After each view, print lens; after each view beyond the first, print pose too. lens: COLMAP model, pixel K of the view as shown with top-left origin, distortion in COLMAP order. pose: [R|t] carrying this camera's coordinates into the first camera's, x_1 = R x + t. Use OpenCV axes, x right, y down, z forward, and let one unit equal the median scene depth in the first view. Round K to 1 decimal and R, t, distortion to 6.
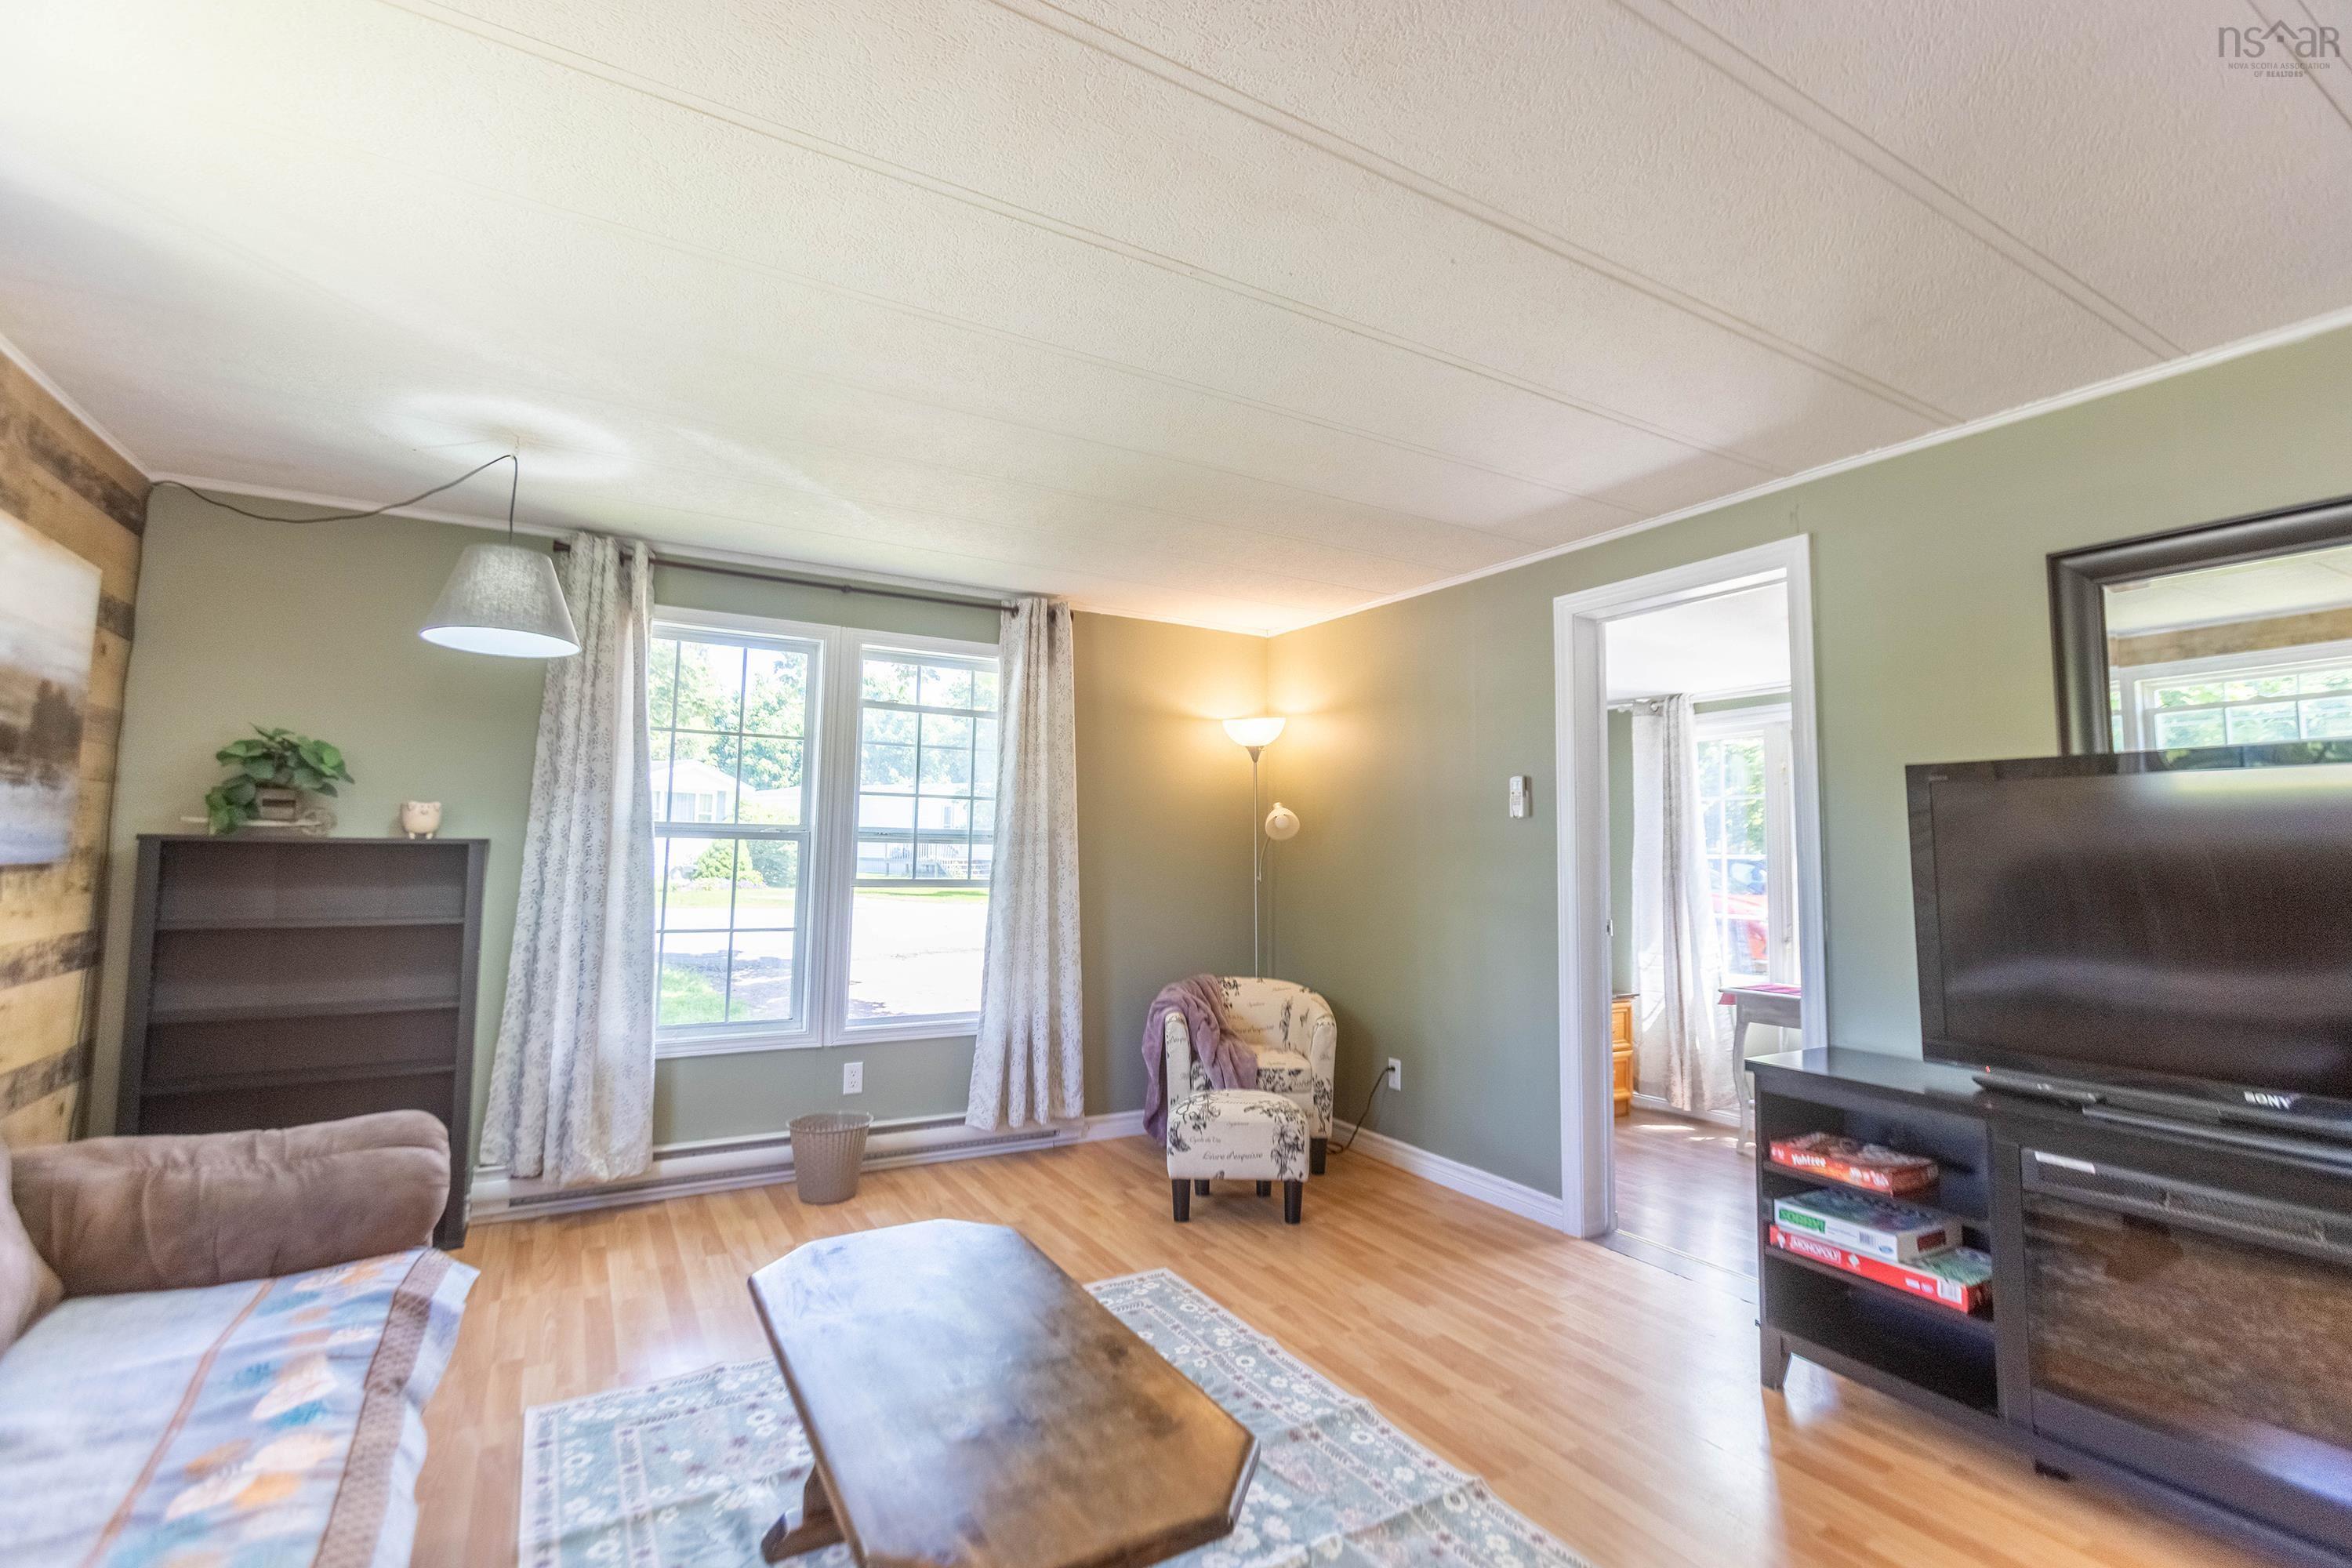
lens RADIAL K [[1037.1, 0, 1187.2], [0, 1037.1, 781.8], [0, 0, 1]] dist [-0.005516, 0.001435]
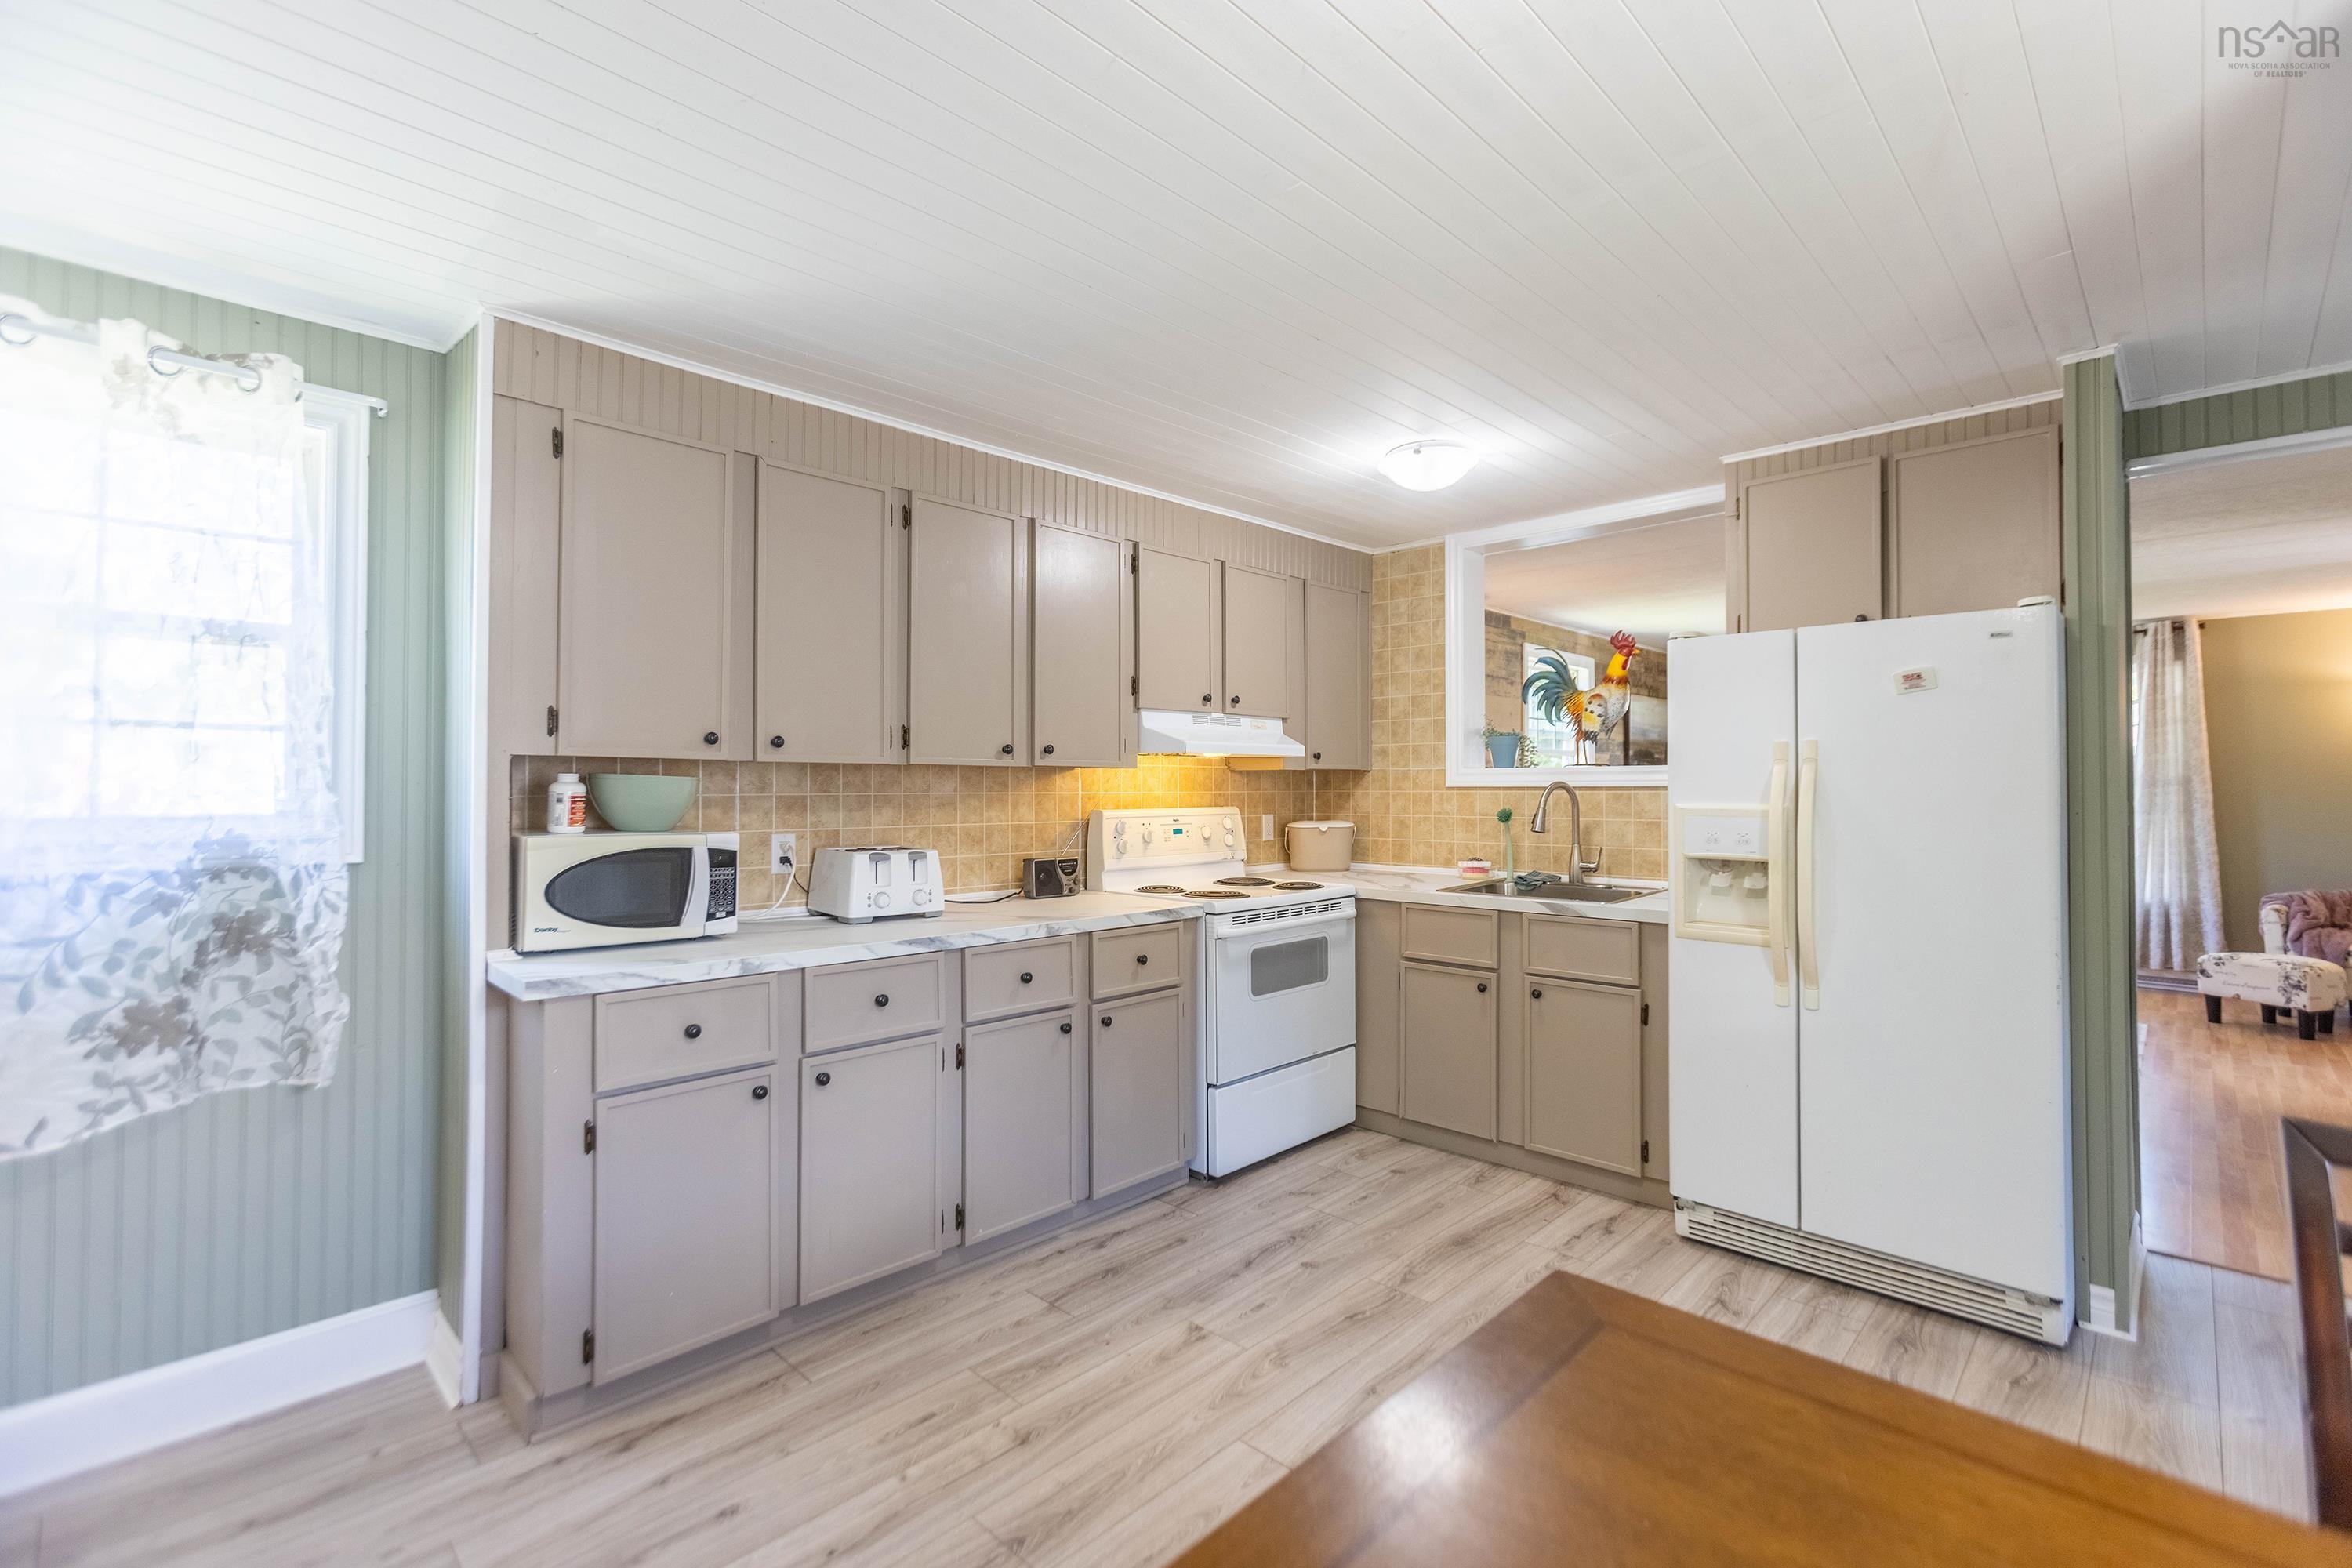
lens RADIAL K [[1037.1, 0, 1196.2], [0, 1037.1, 768.3], [0, 0, 1]] dist [-0.005516, 0.001435]
pose [[0.274388, -0.029143, -0.961177, 1.113193], [0.070293, 0.997474, -0.010177, -0.061492], [0.959046, -0.064772, 0.275744, -0.923642]]
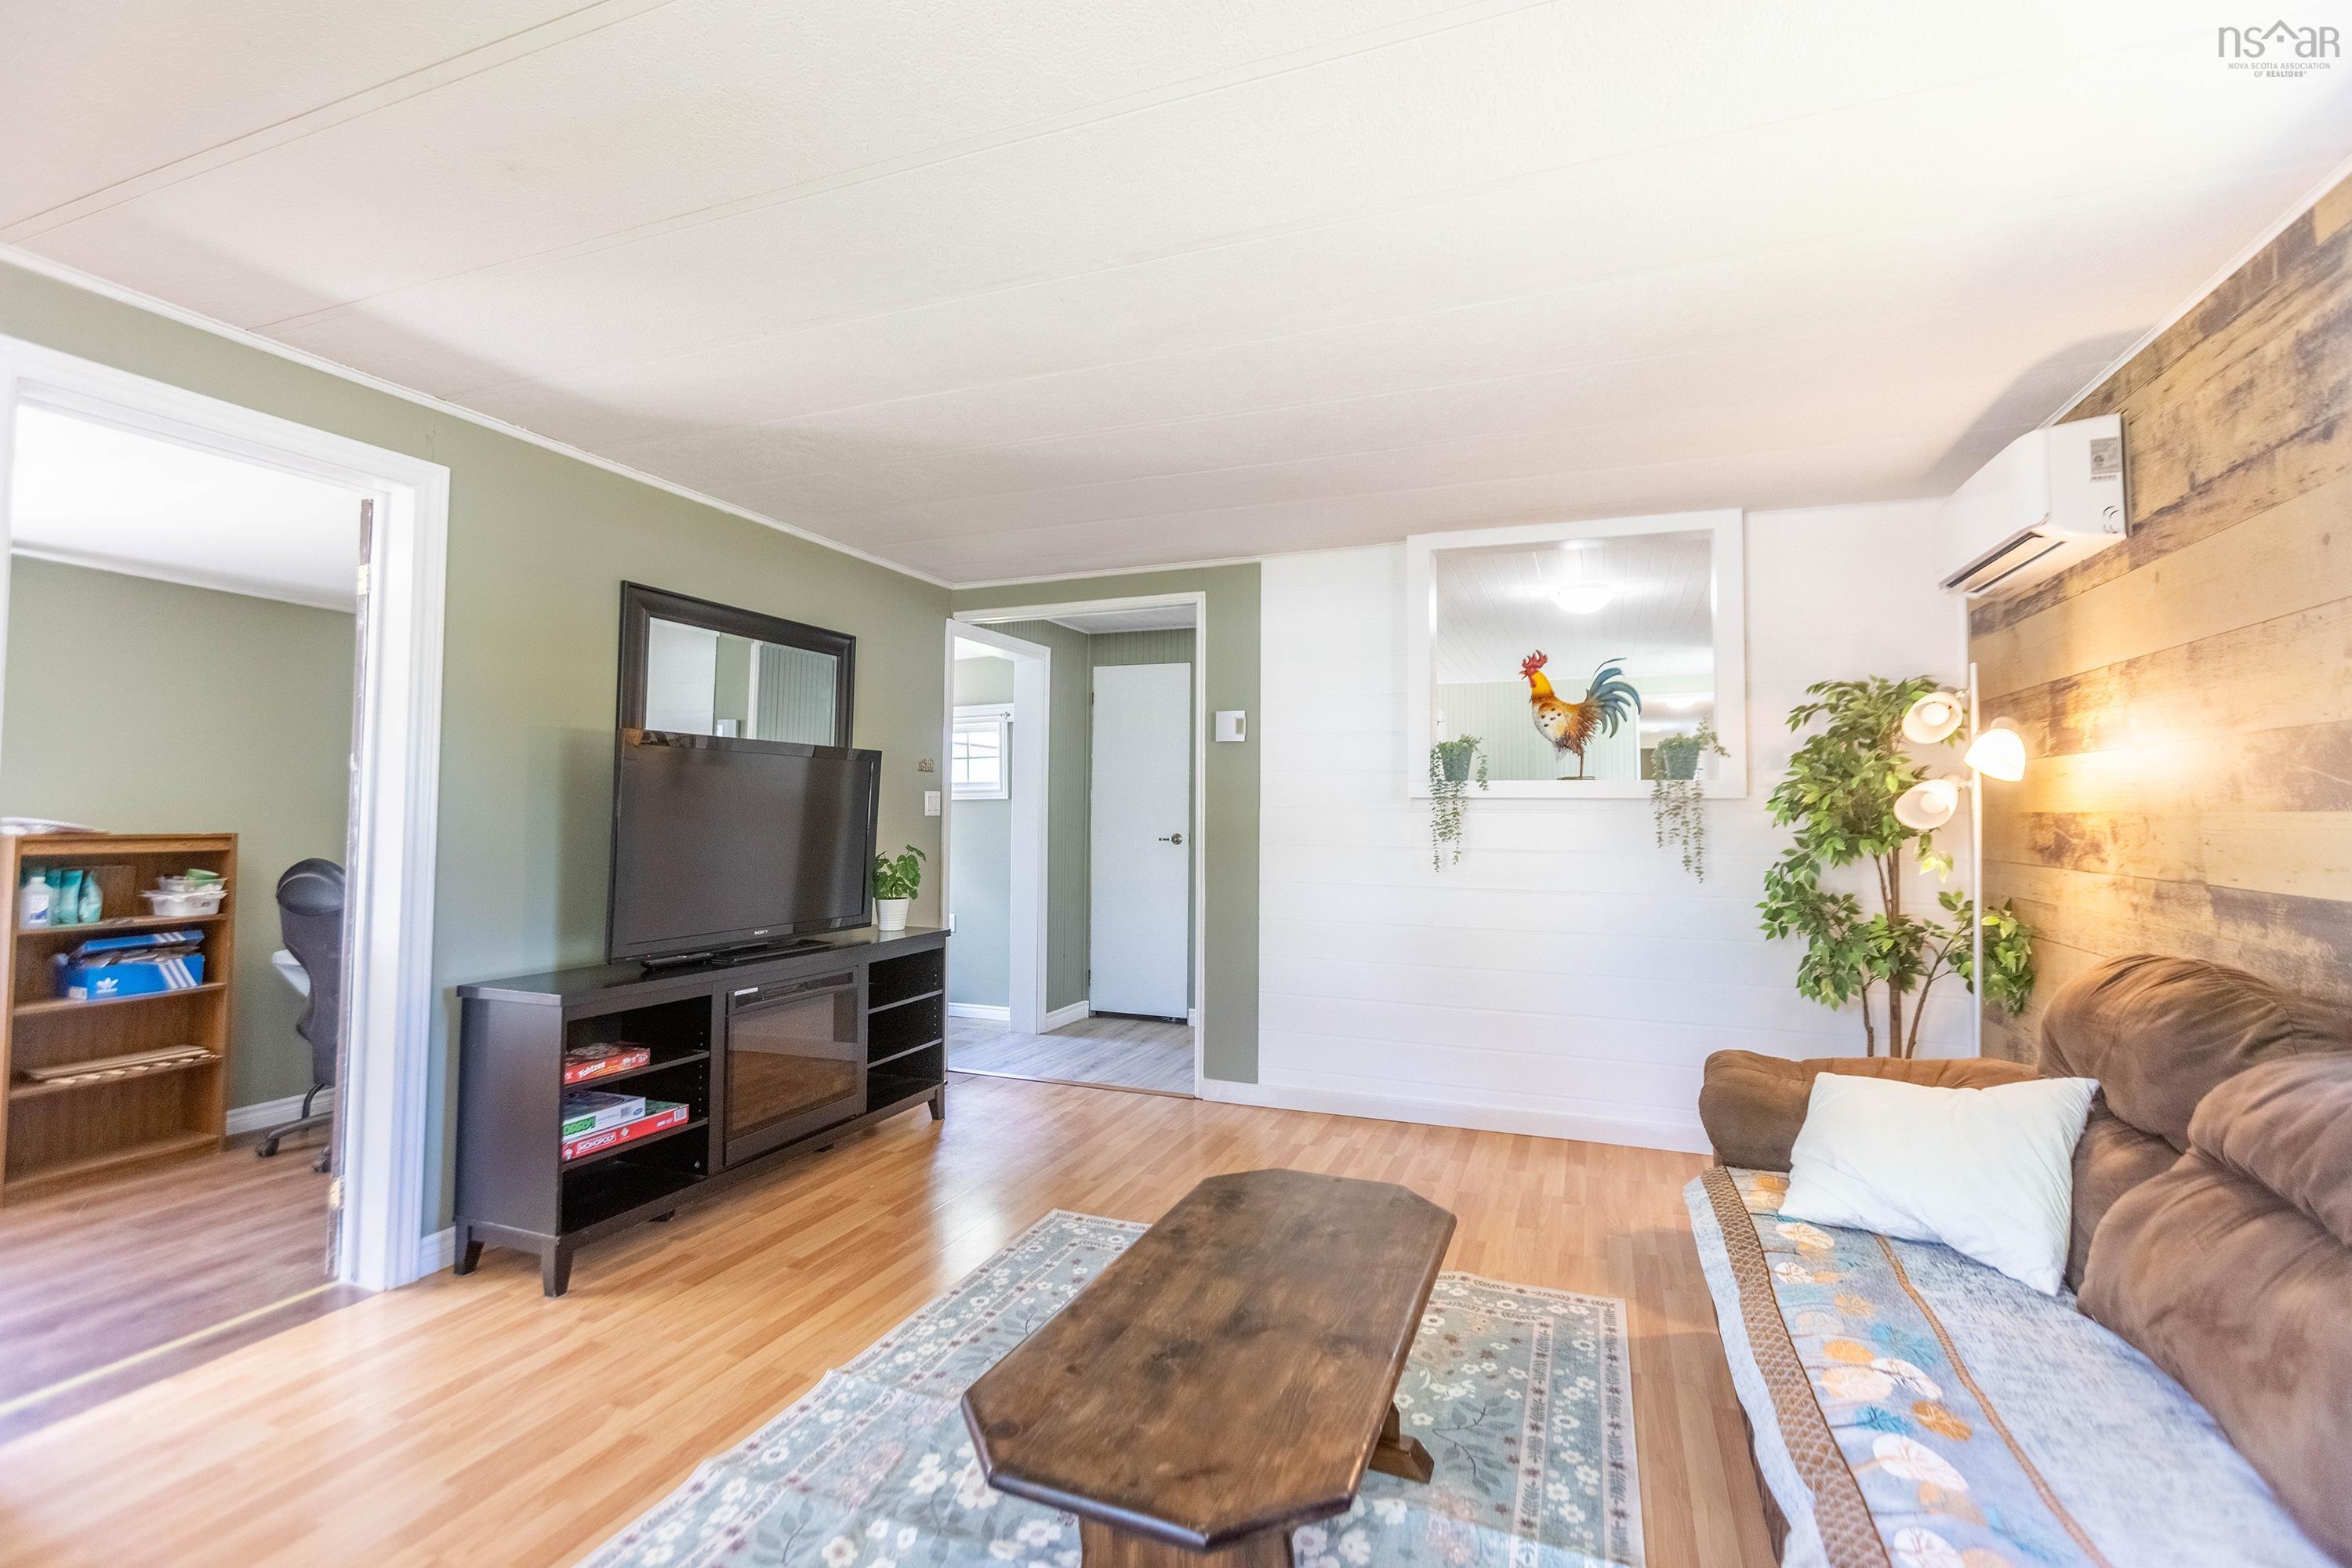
lens RADIAL K [[1037.1, 0, 1172.0], [0, 1037.1, 780.5], [0, 0, 1]] dist [-0.005516, 0.001435]
pose [[-0.601031, 0.007318, 0.799192, -0.473426], [-0.068360, 0.995823, -0.060528, 0.052594], [-0.796297, -0.091013, -0.598020, 0.823505]]
